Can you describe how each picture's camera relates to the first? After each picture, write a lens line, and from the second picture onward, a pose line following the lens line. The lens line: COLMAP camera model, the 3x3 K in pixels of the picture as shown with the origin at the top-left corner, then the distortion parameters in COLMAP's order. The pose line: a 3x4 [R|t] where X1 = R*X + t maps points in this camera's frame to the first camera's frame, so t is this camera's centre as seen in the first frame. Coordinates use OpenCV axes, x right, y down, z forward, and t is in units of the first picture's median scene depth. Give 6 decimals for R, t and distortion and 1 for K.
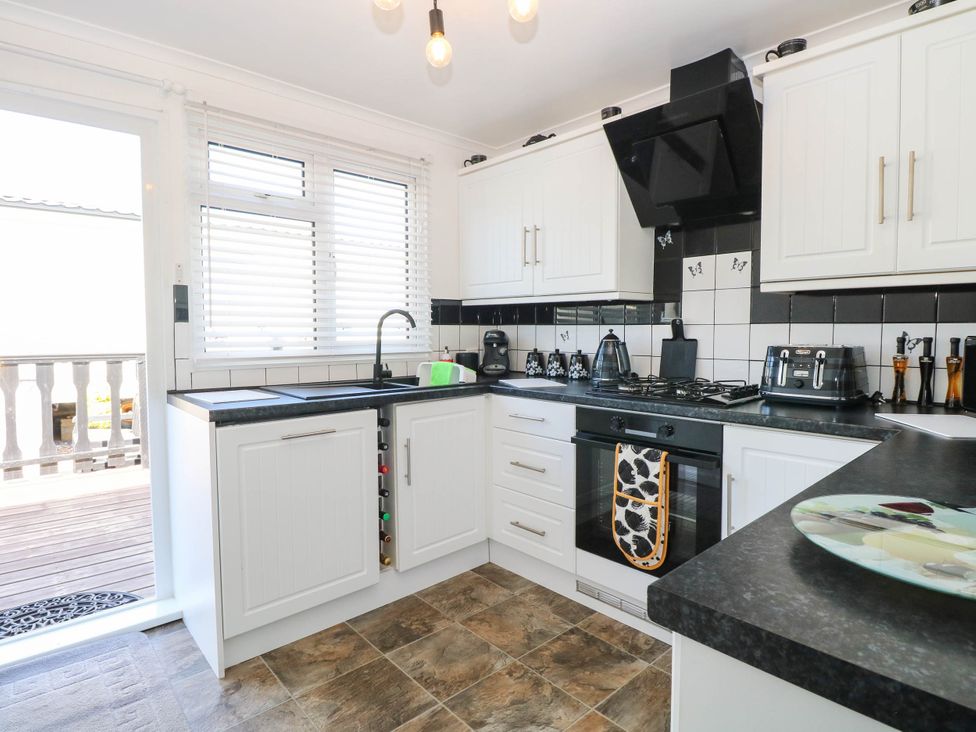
lens RADIAL K [[524.5, 0, 482.3], [0, 524.5, 360.4], [0, 0, 1]] dist [-0.003560, -0.013165]
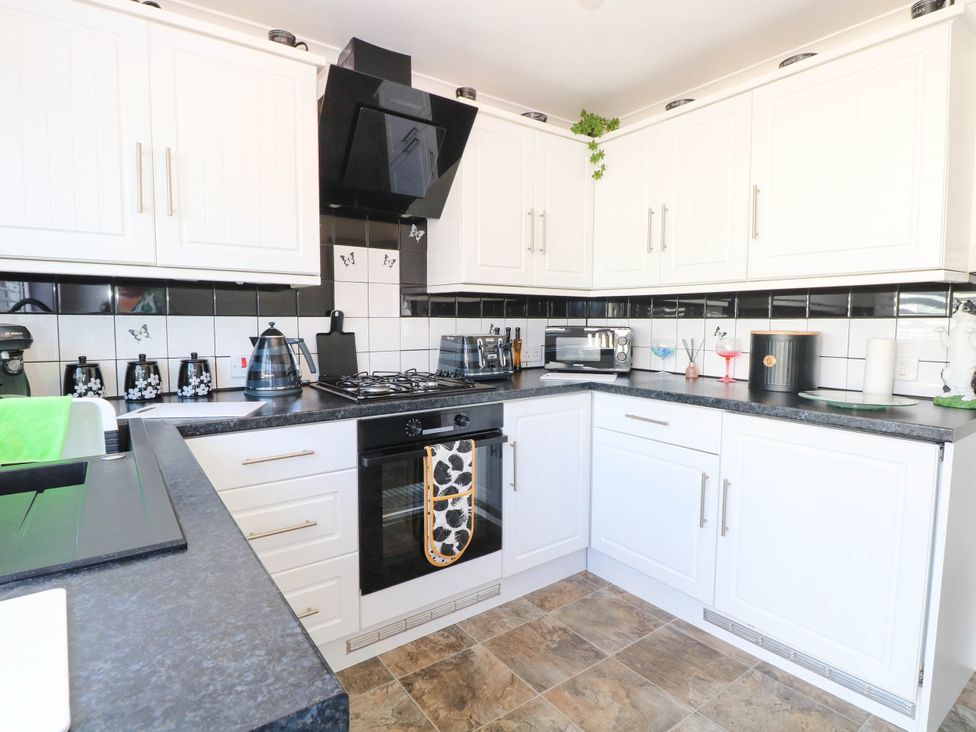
lens RADIAL K [[524.5, 0, 482.3], [0, 524.5, 360.4], [0, 0, 1]] dist [-0.003560, -0.013165]
pose [[0.106960, -0.072770, 0.991597, -0.637889], [0.055919, 0.996180, 0.067075, -0.049669], [-0.992690, 0.048275, 0.110621, 0.802625]]
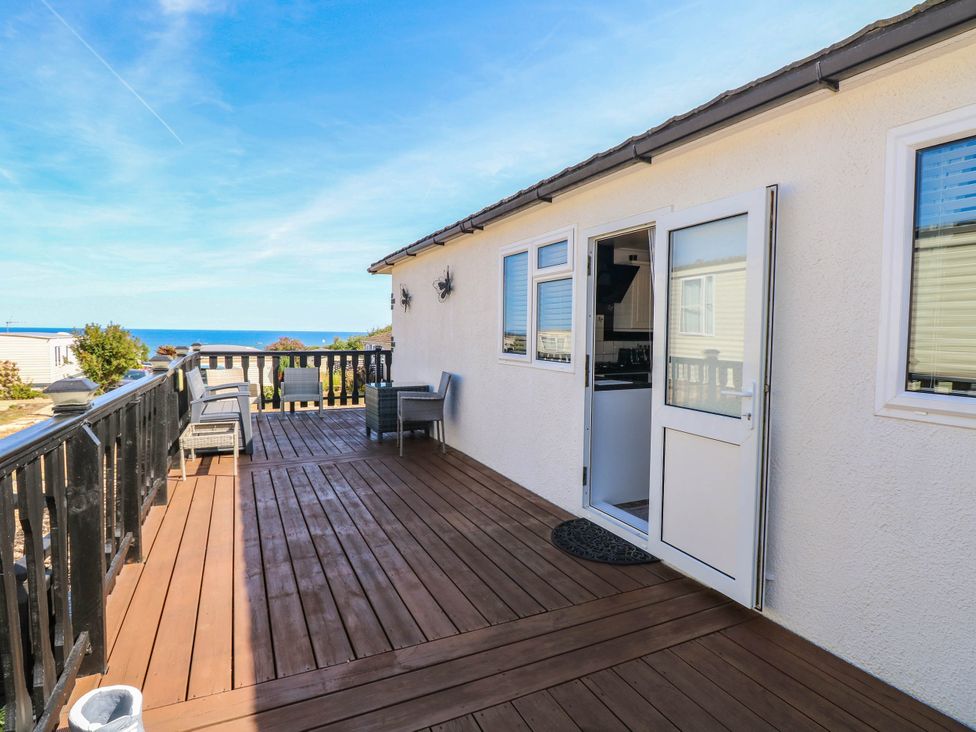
lens RADIAL K [[524.5, 0, 482.3], [0, 524.5, 360.4], [0, 0, 1]] dist [-0.003560, -0.013165]
pose [[0.287601, -0.052698, 0.956299, -2.626430], [0.047863, 0.998028, 0.040603, -0.123330], [-0.956554, 0.034094, 0.289556, 0.909609]]
